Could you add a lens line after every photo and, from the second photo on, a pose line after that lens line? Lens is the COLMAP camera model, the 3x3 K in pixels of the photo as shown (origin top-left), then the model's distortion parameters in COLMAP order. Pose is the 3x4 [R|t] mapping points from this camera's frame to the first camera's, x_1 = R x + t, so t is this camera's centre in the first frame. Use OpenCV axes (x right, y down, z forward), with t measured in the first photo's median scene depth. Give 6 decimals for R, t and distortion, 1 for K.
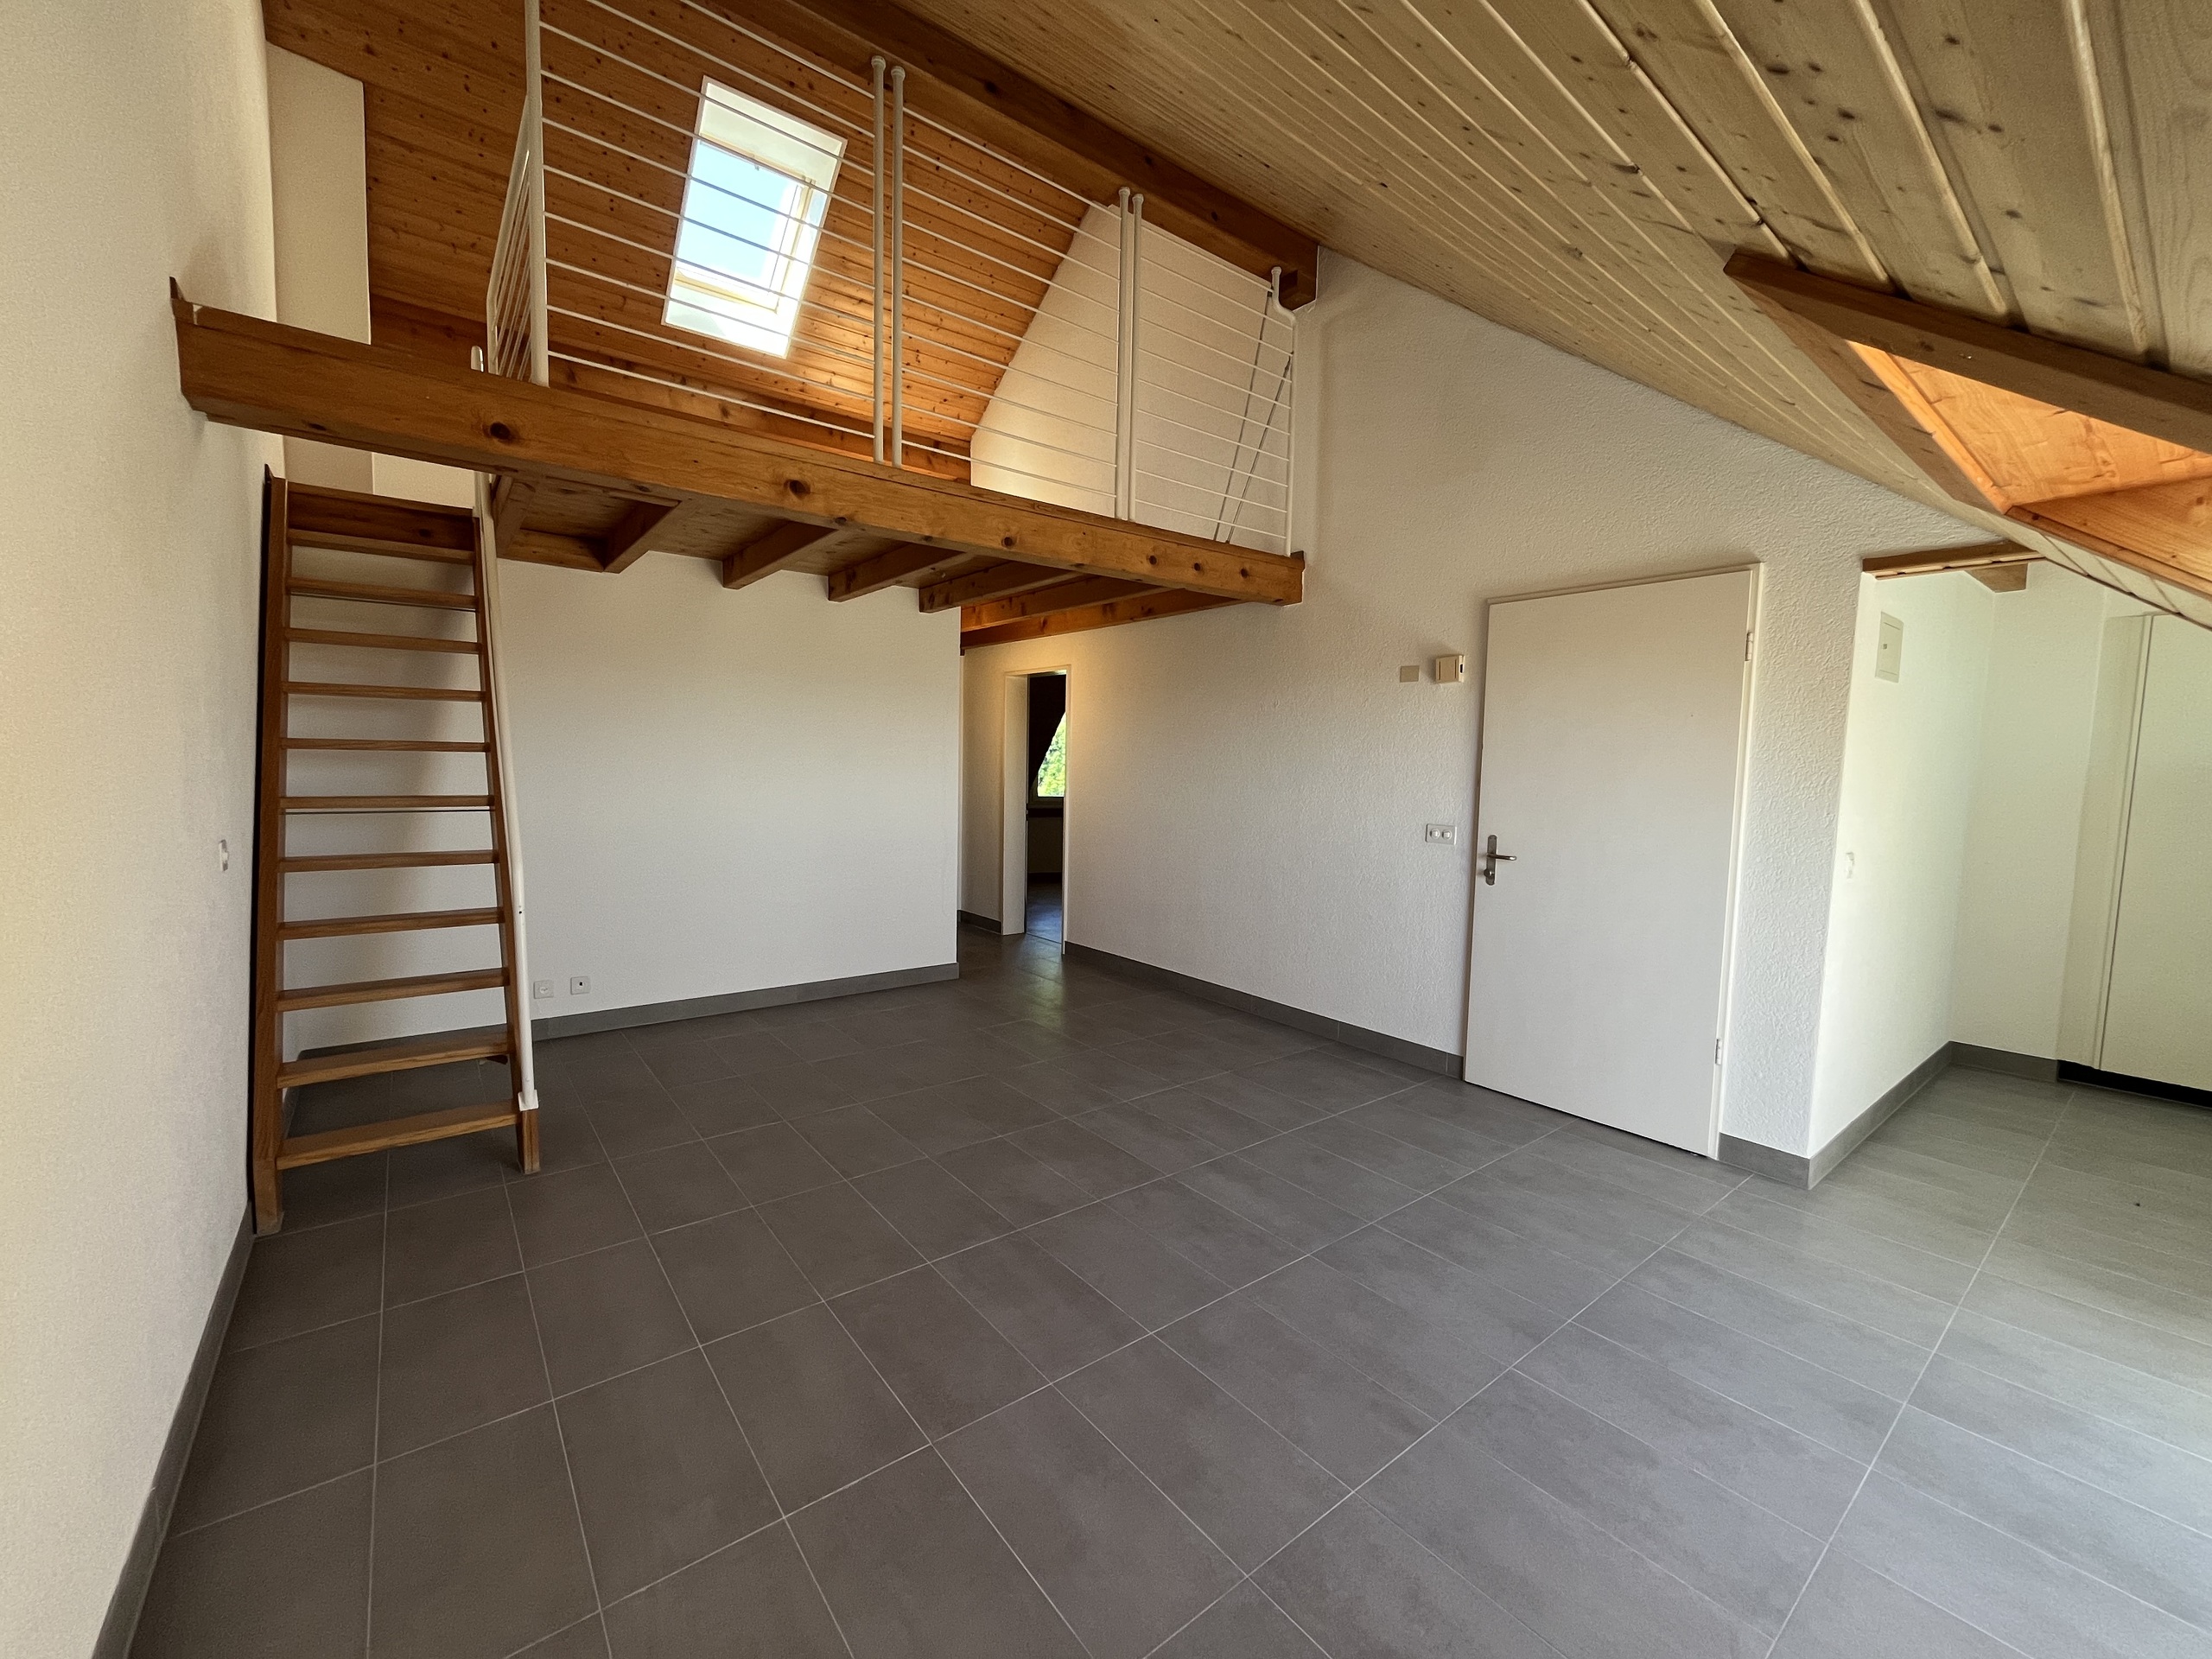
lens RADIAL K [[891.8, 0, 1109.0], [0, 891.8, 833.1], [0, 0, 1]] dist [-0.001560, -0.000972]
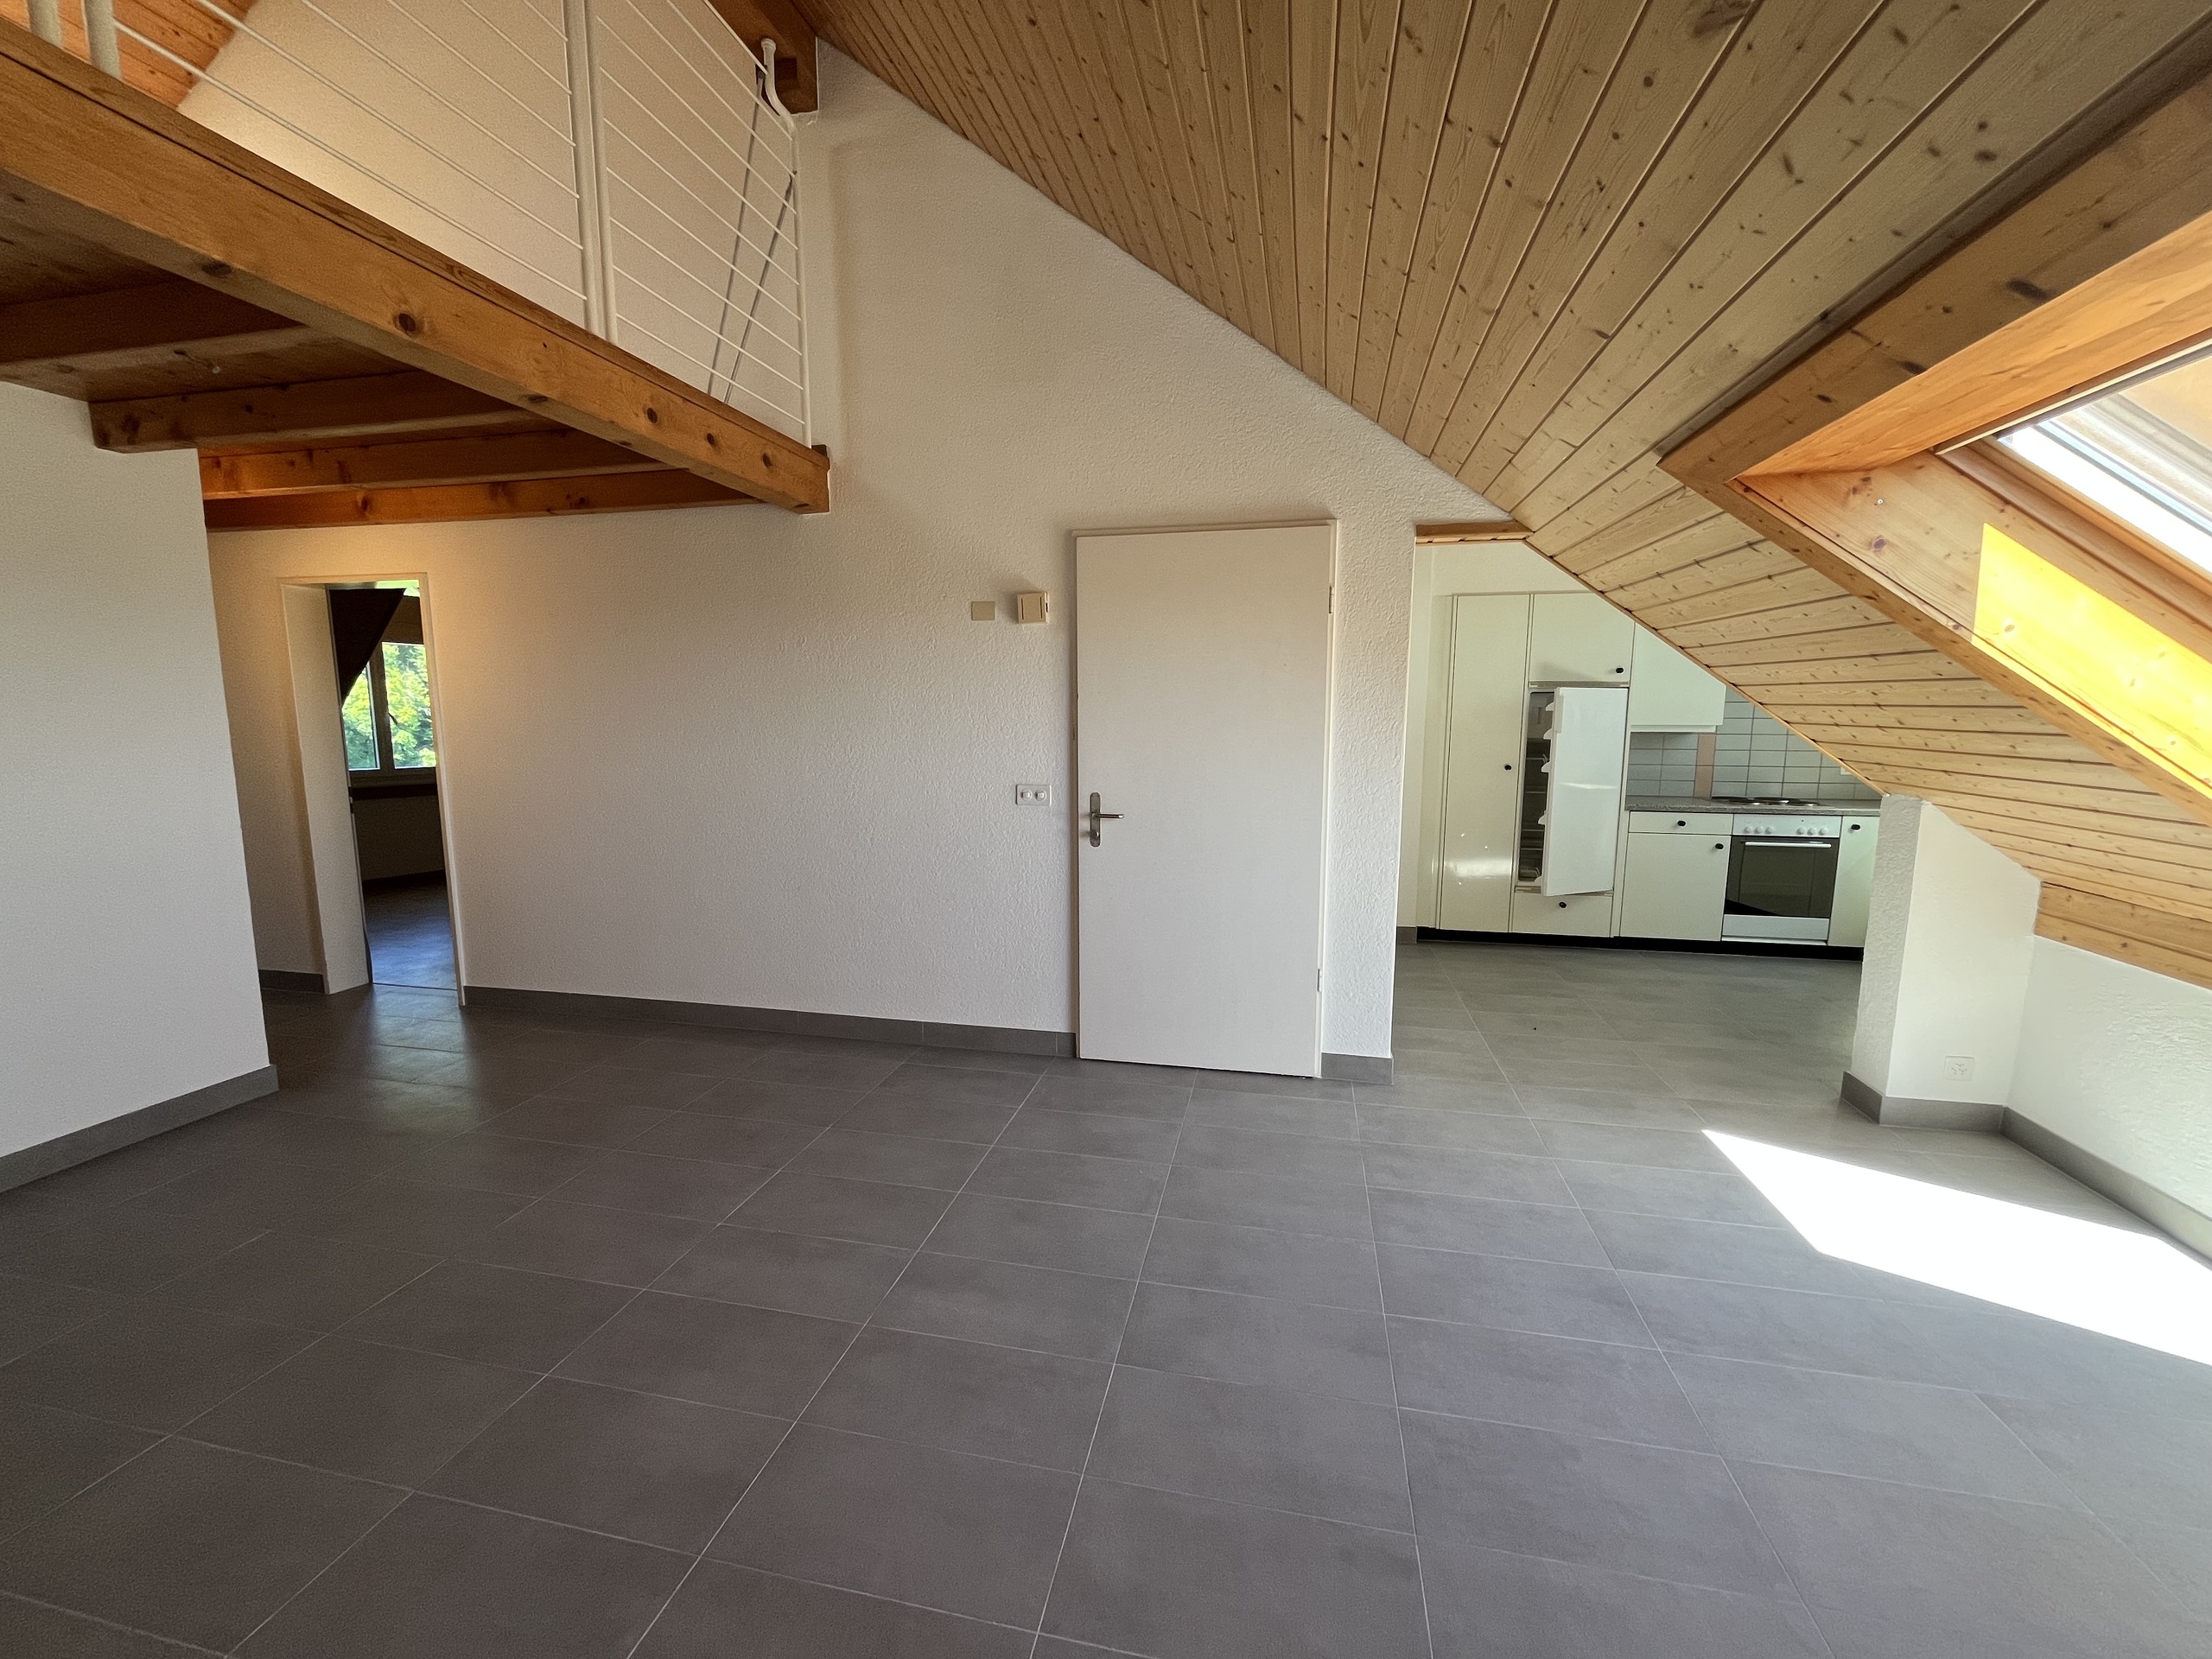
lens RADIAL K [[891.8, 0, 1109.0], [0, 891.8, 833.1], [0, 0, 1]] dist [-0.001560, -0.000972]
pose [[0.769837, -0.103551, 0.629785, -0.138410], [0.066097, 0.994380, 0.082703, -0.030205], [-0.634809, -0.022041, 0.772354, 0.266865]]
